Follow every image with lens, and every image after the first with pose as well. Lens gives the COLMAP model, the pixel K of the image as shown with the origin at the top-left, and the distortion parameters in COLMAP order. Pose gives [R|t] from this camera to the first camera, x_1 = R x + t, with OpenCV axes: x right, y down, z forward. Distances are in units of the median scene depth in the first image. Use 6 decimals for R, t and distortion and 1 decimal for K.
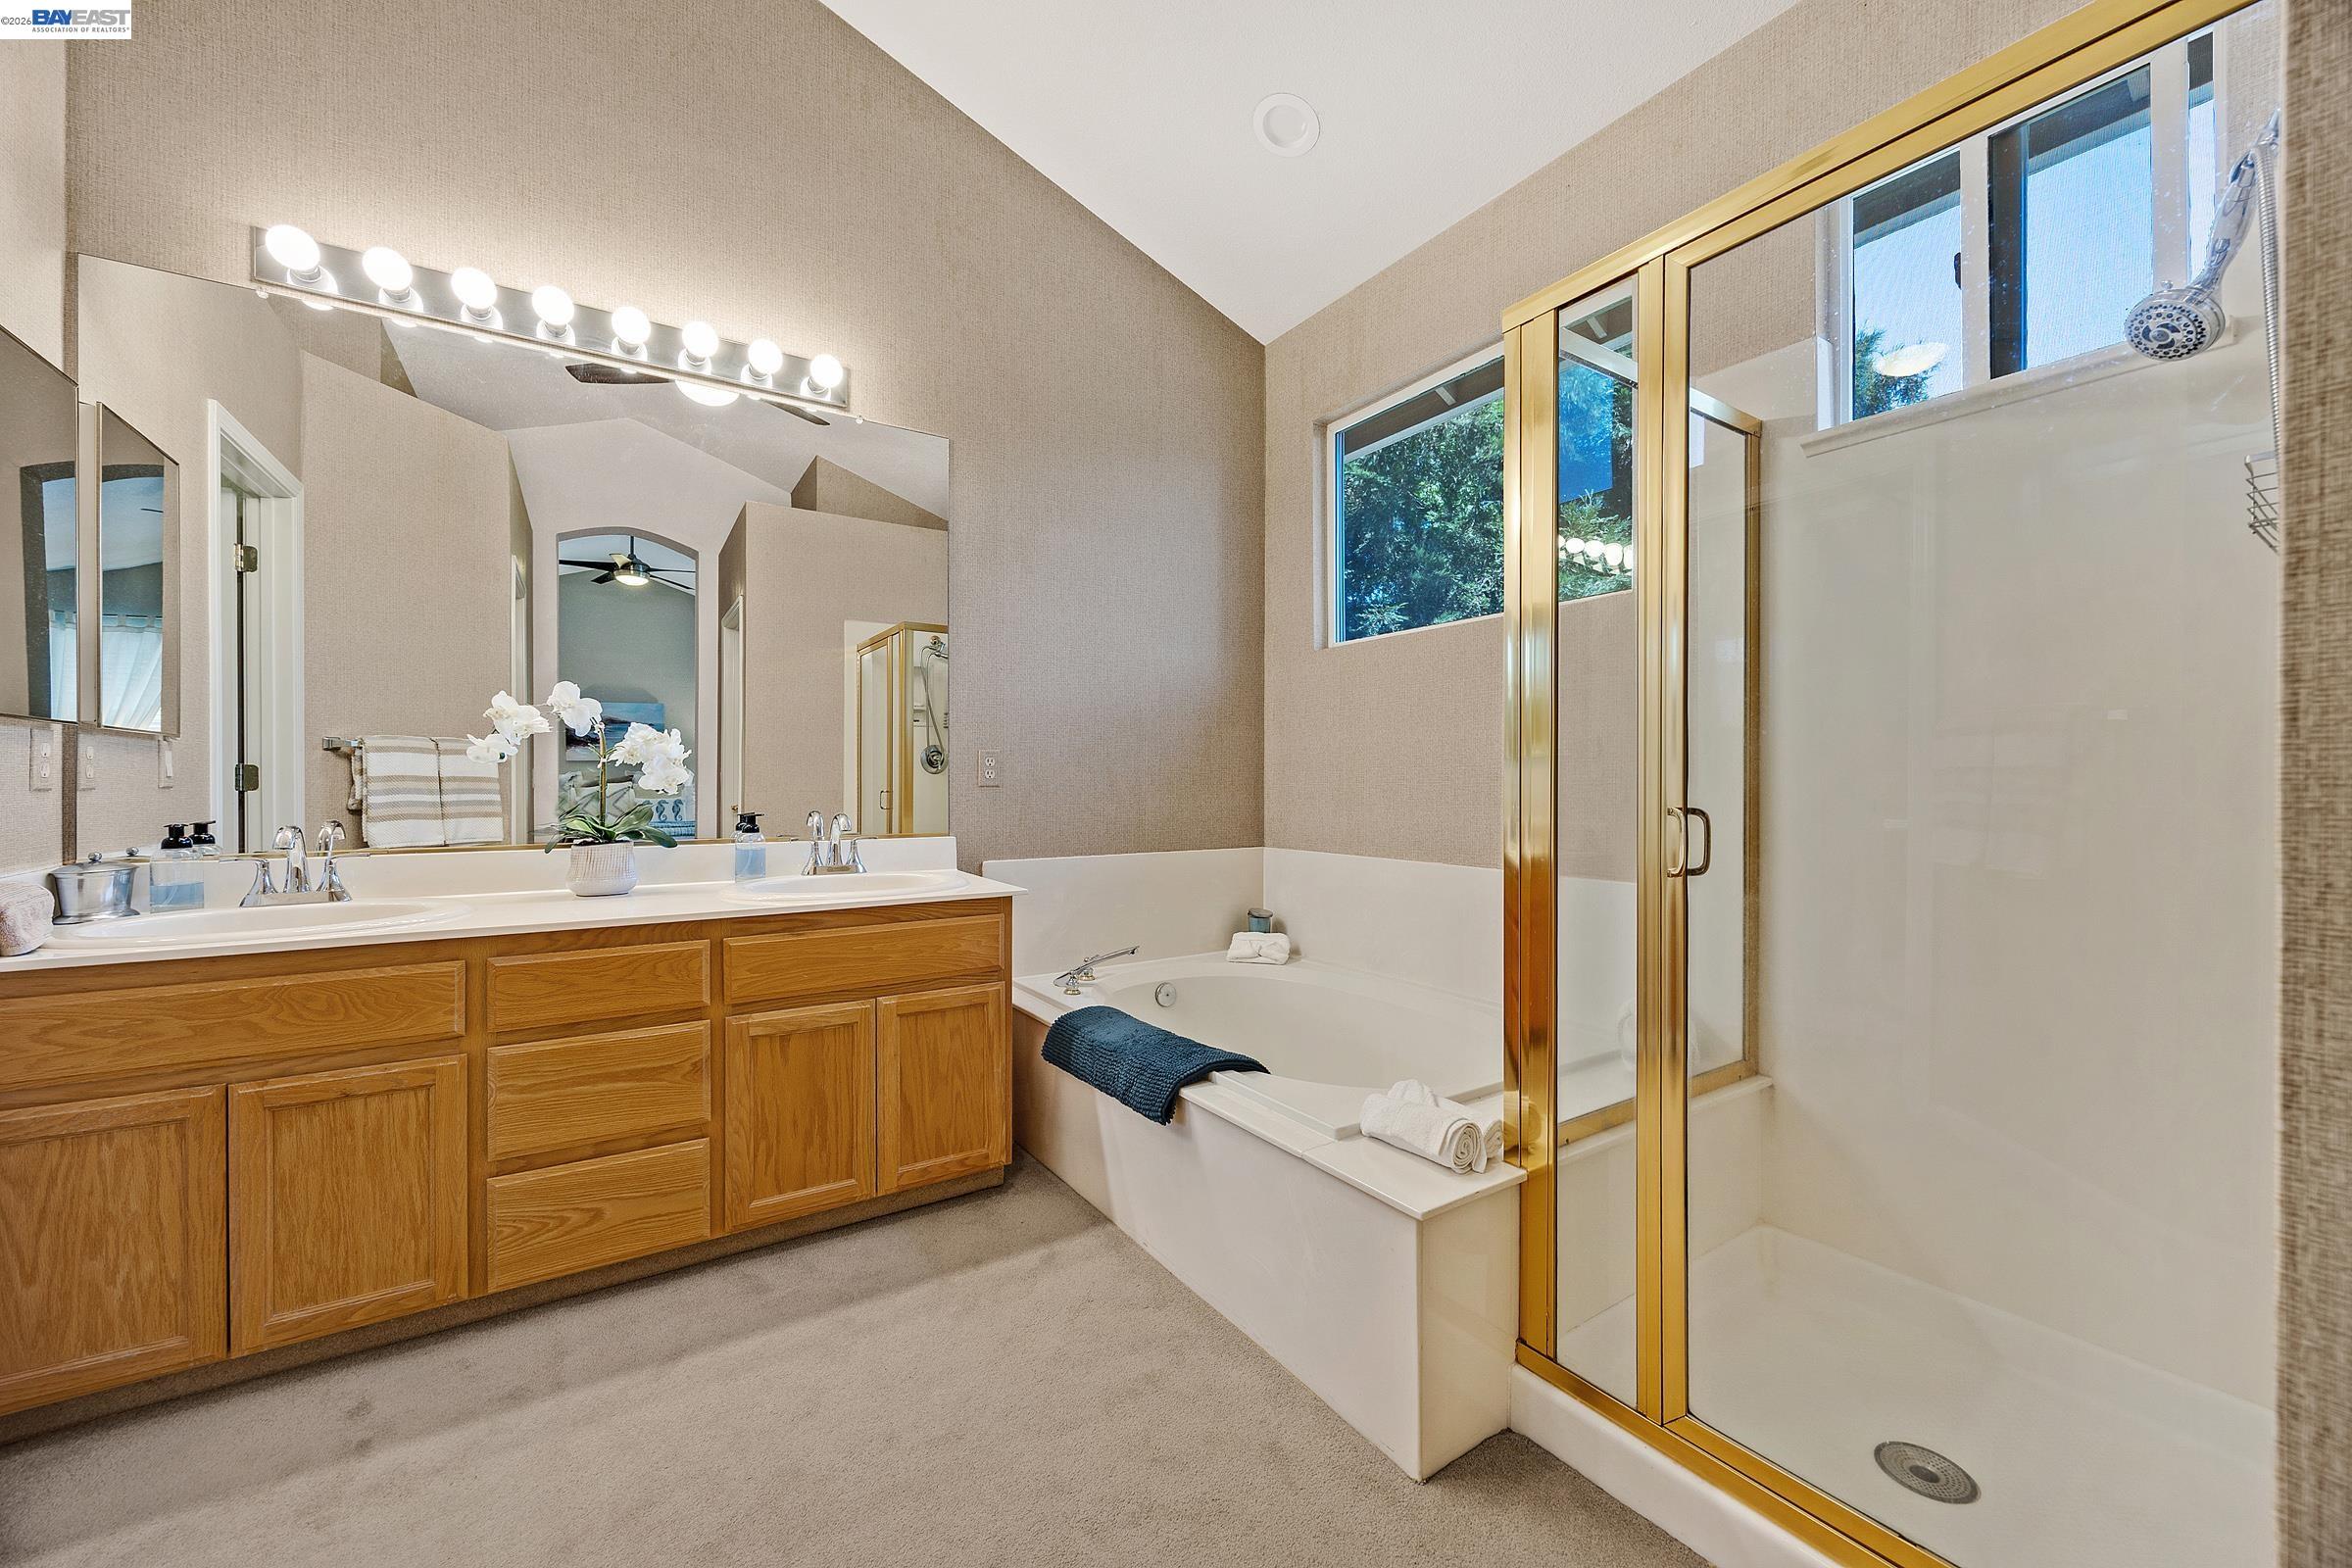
lens RADIAL K [[897.7, 0, 1174.0], [0, 897.7, 780.2], [0, 0, 1]] dist [0.000220, -0.000190]
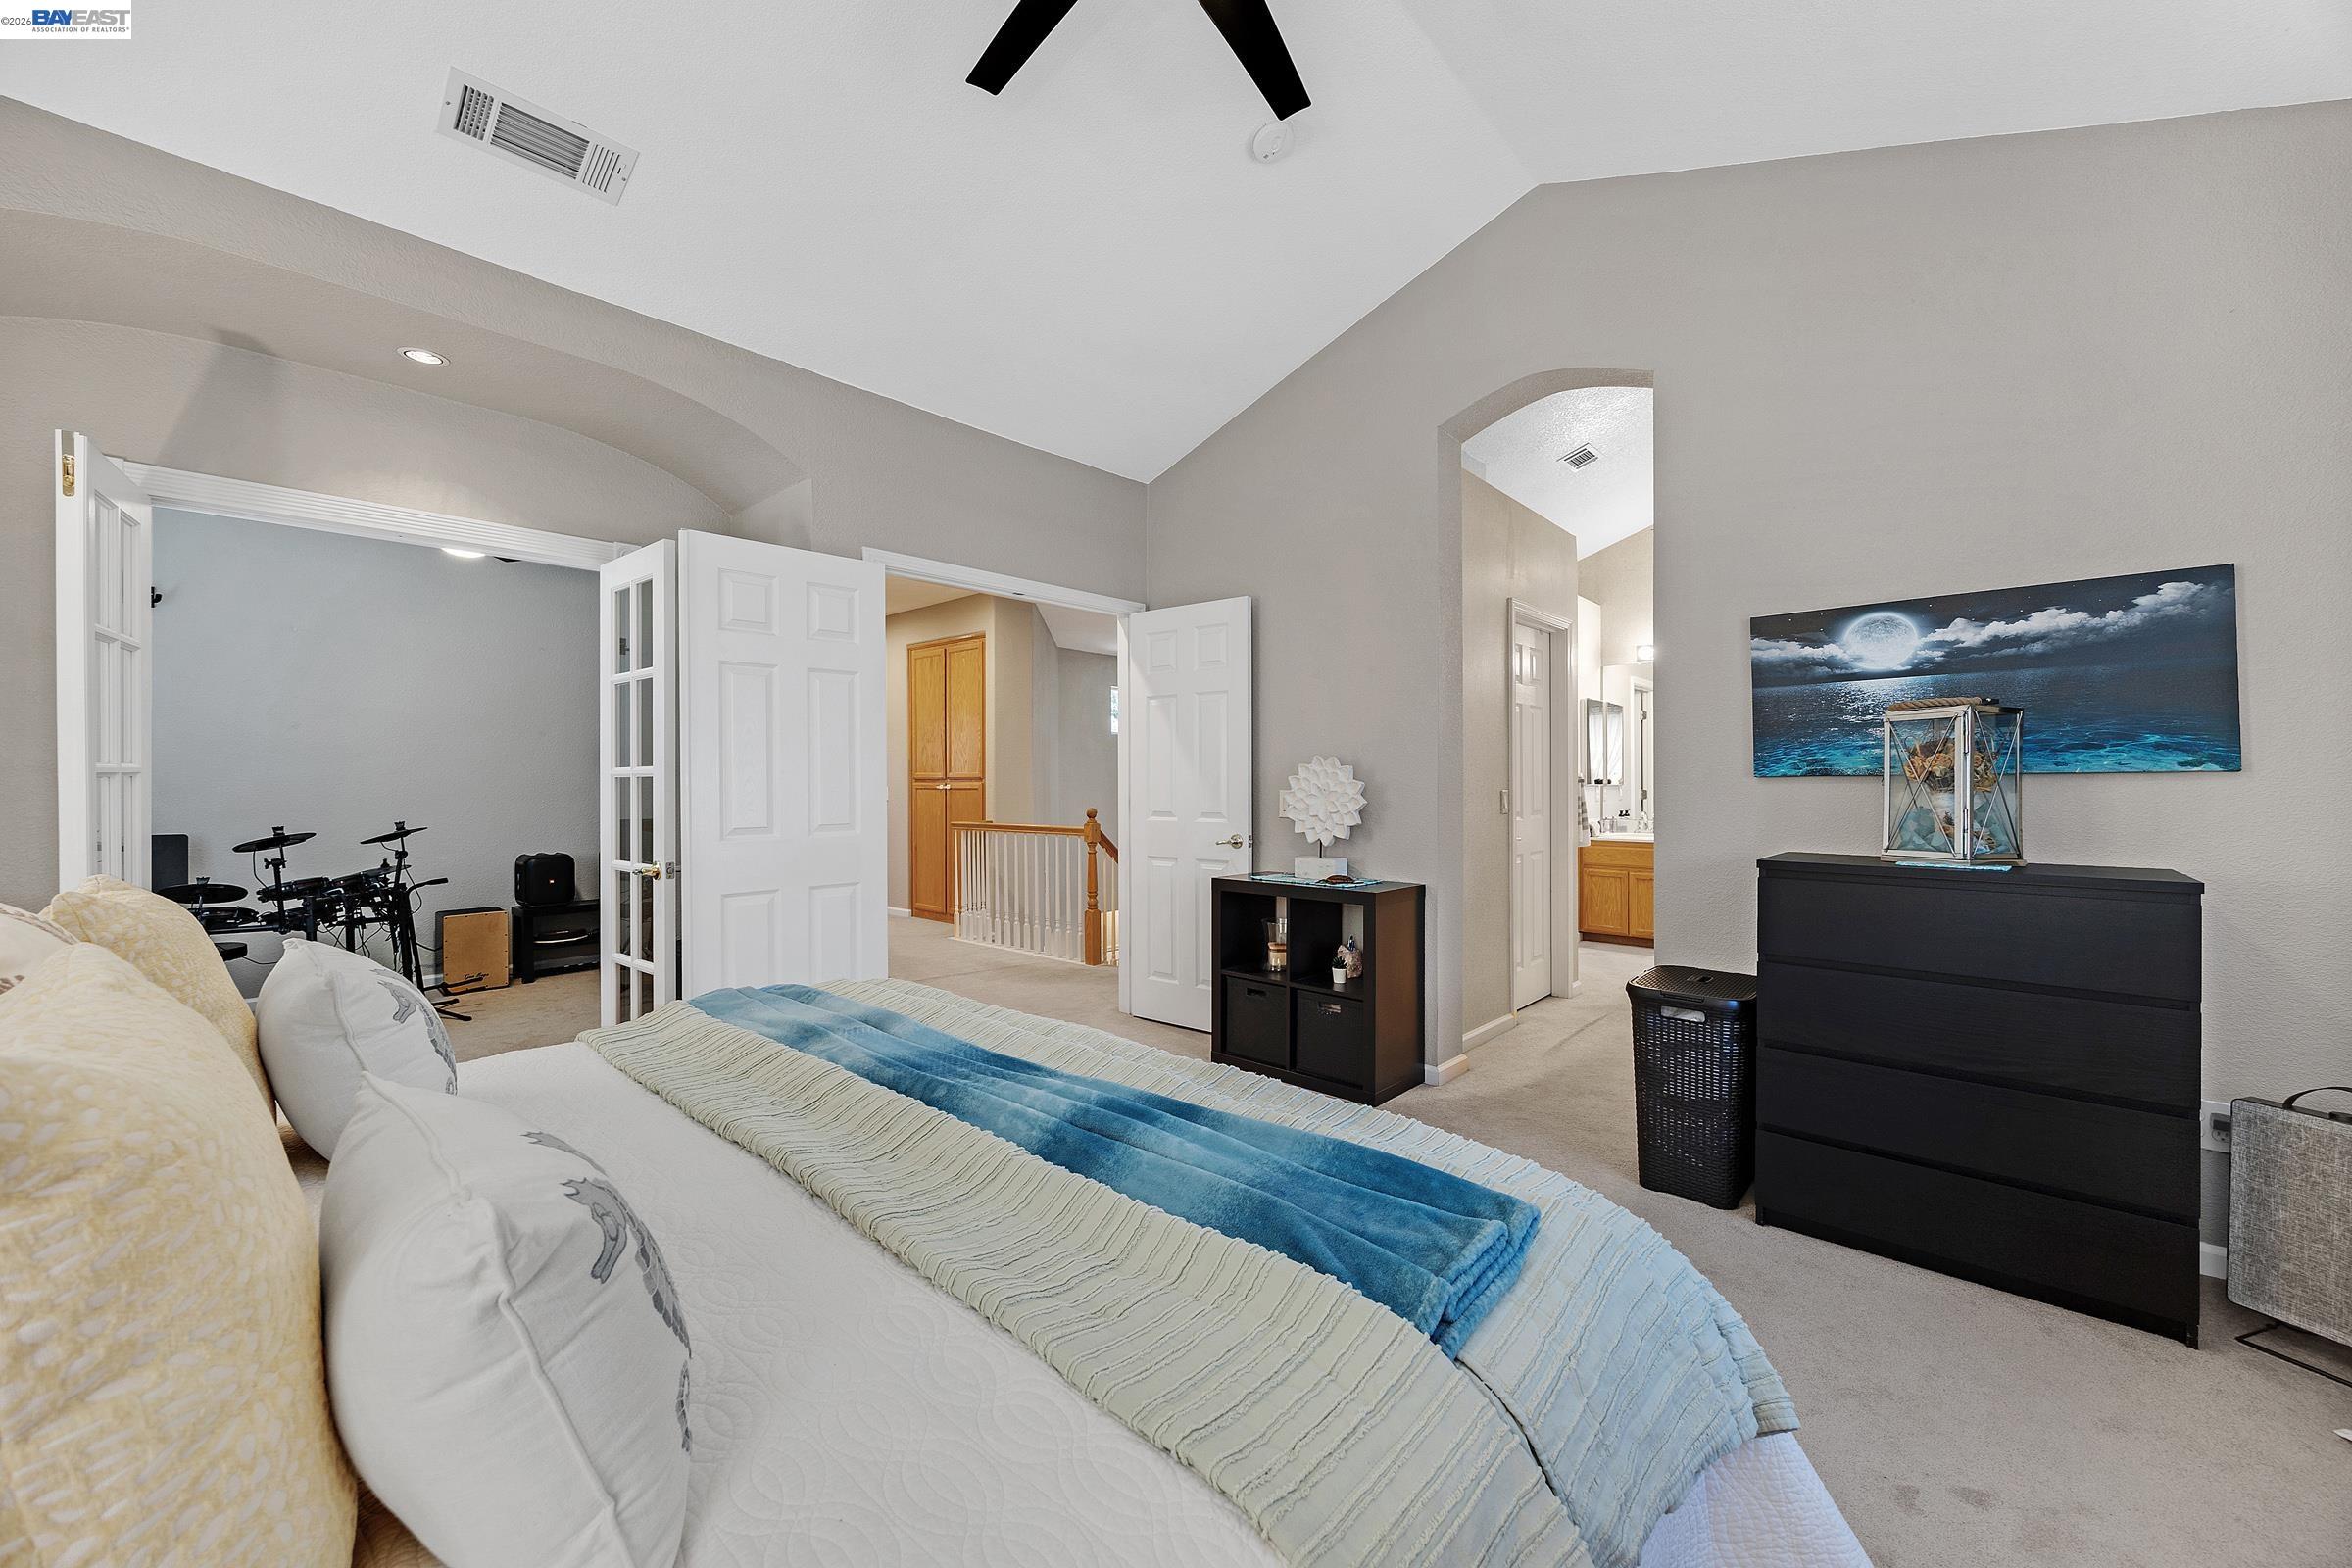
lens RADIAL K [[897.7, 0, 1184.0], [0, 897.7, 787.2], [0, 0, 1]] dist [0.000220, -0.000190]
pose [[0.262376, 0.004963, -0.964953, 1.866437], [0.003521, 0.999975, 0.006100, -0.069432], [0.964959, -0.004998, 0.262352, -1.609545]]
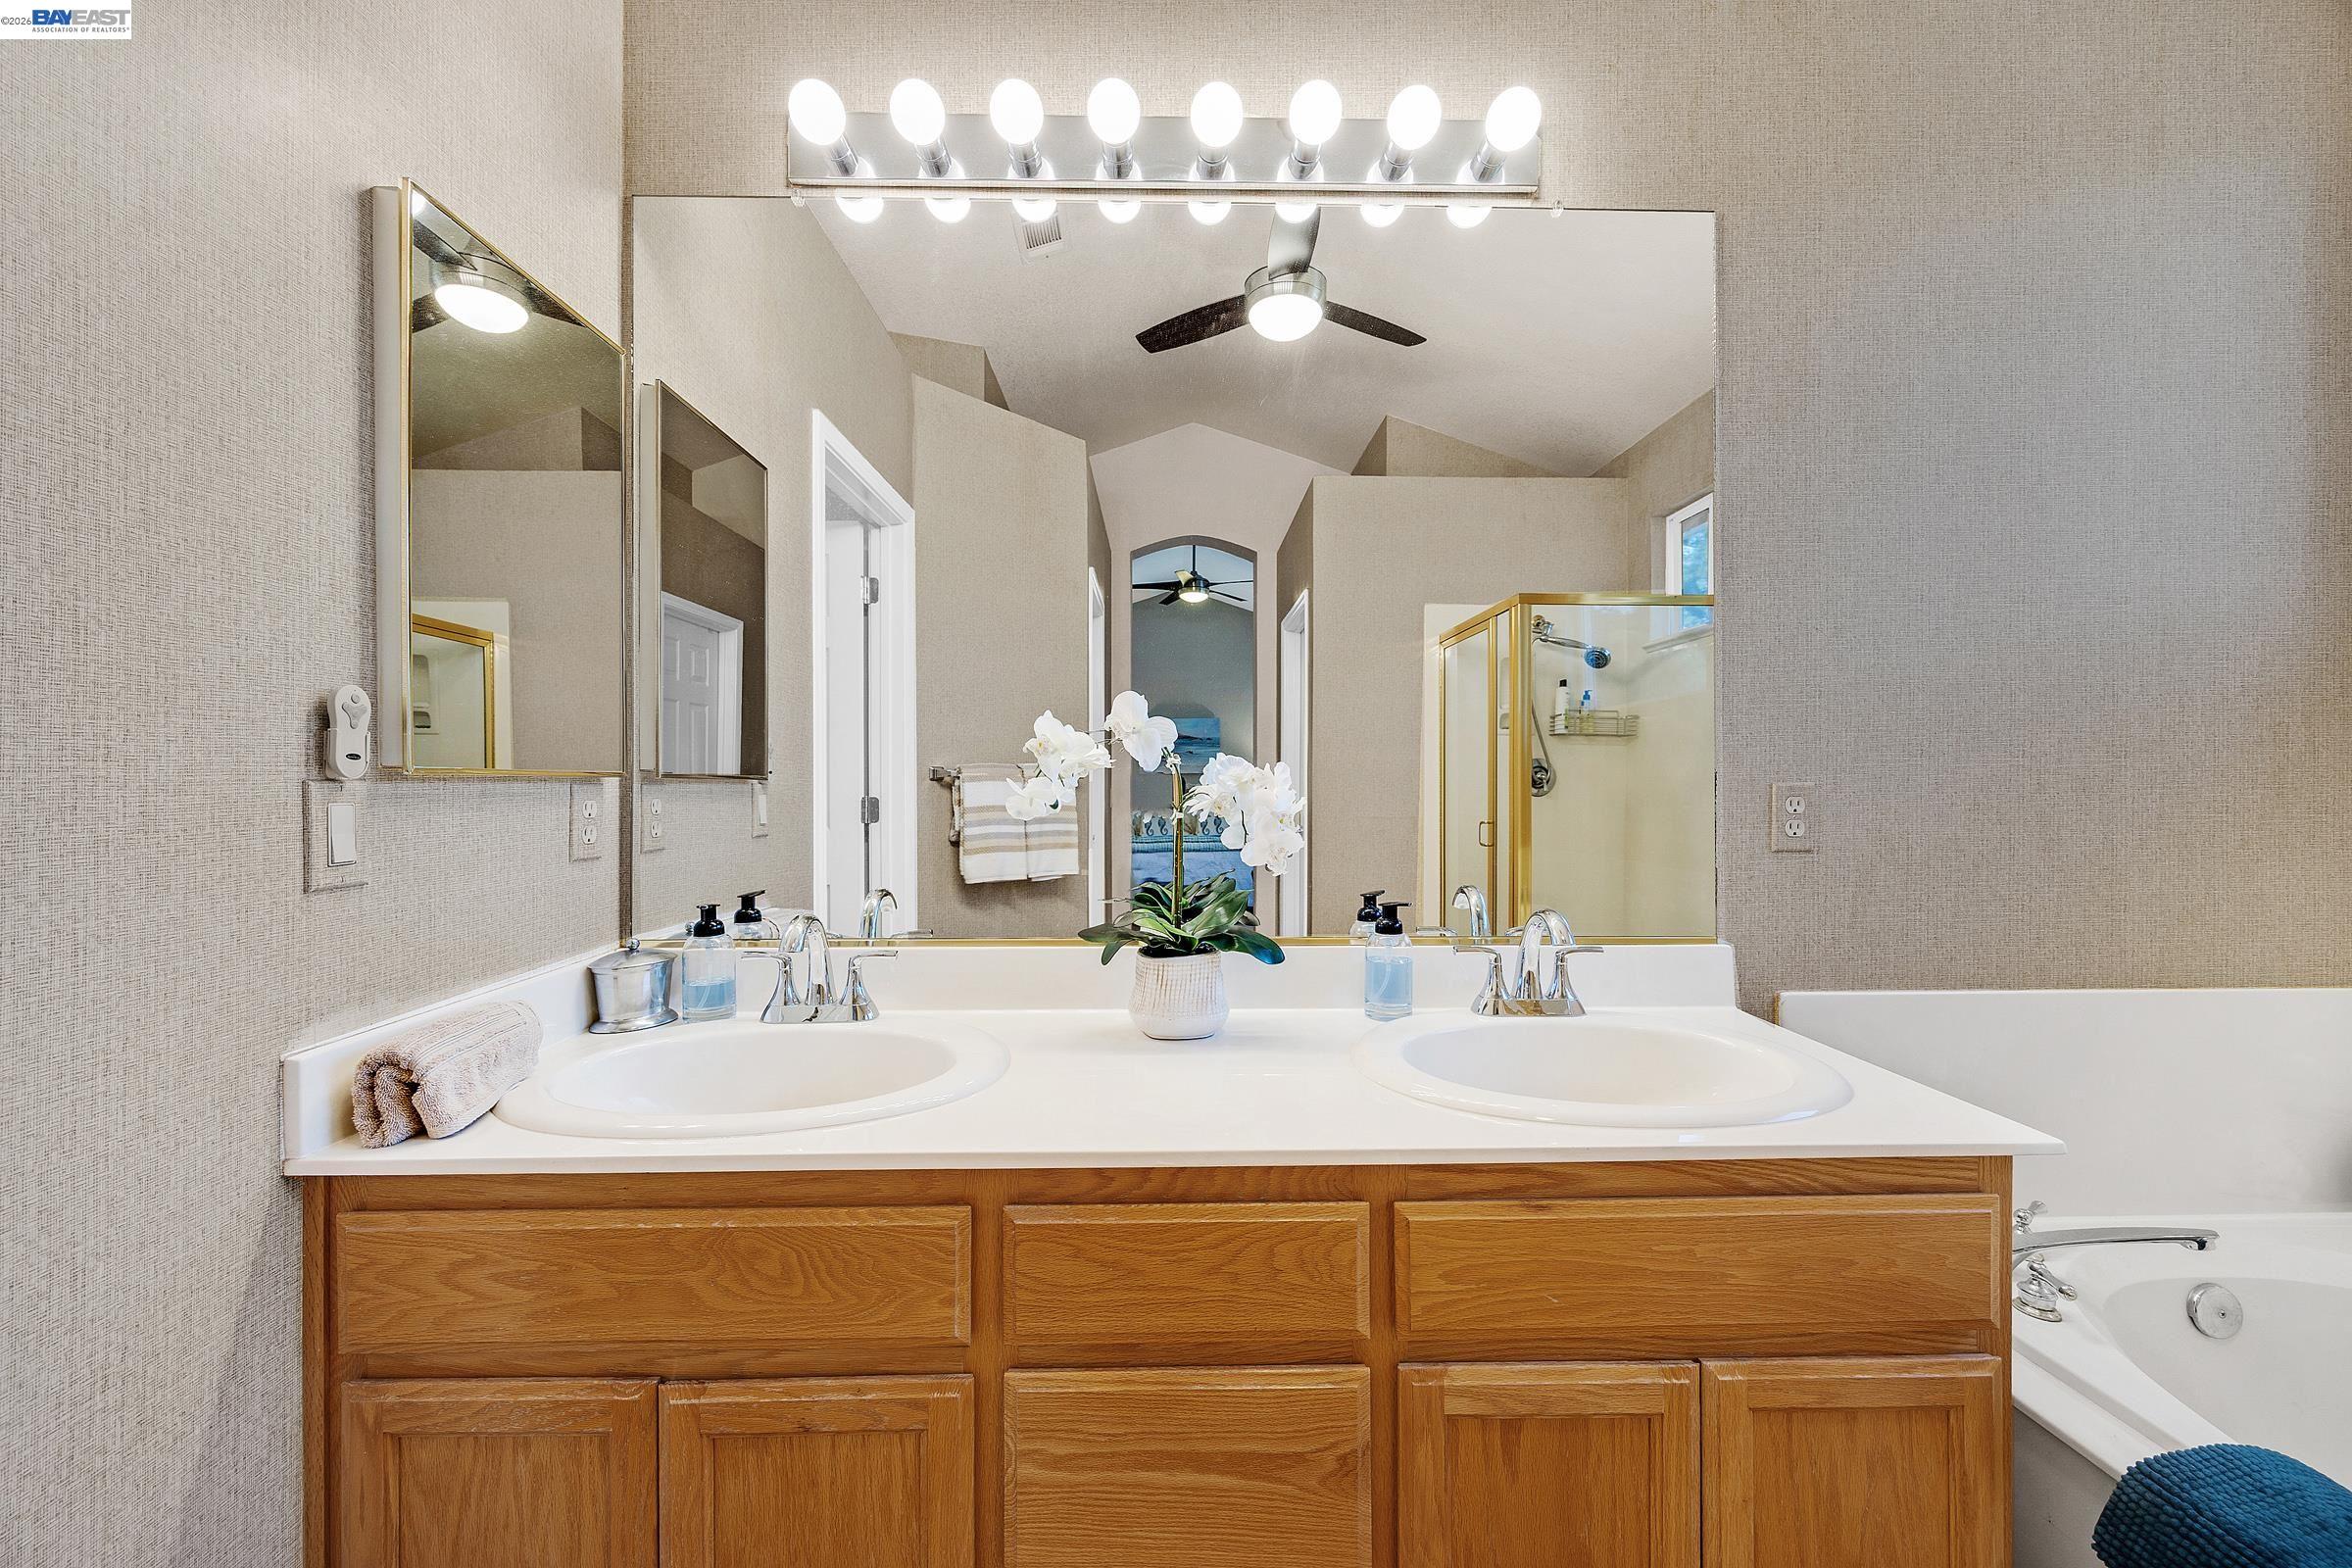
lens RADIAL K [[897.7, 0, 1178.5], [0, 897.7, 786.4], [0, 0, 1]] dist [0.000220, -0.000190]
pose [[0.850433, 0.000787, -0.526083, -0.326915], [0.000748, 0.999996, 0.002707, -0.046752], [0.526083, -0.002696, 0.850429, 0.498373]]
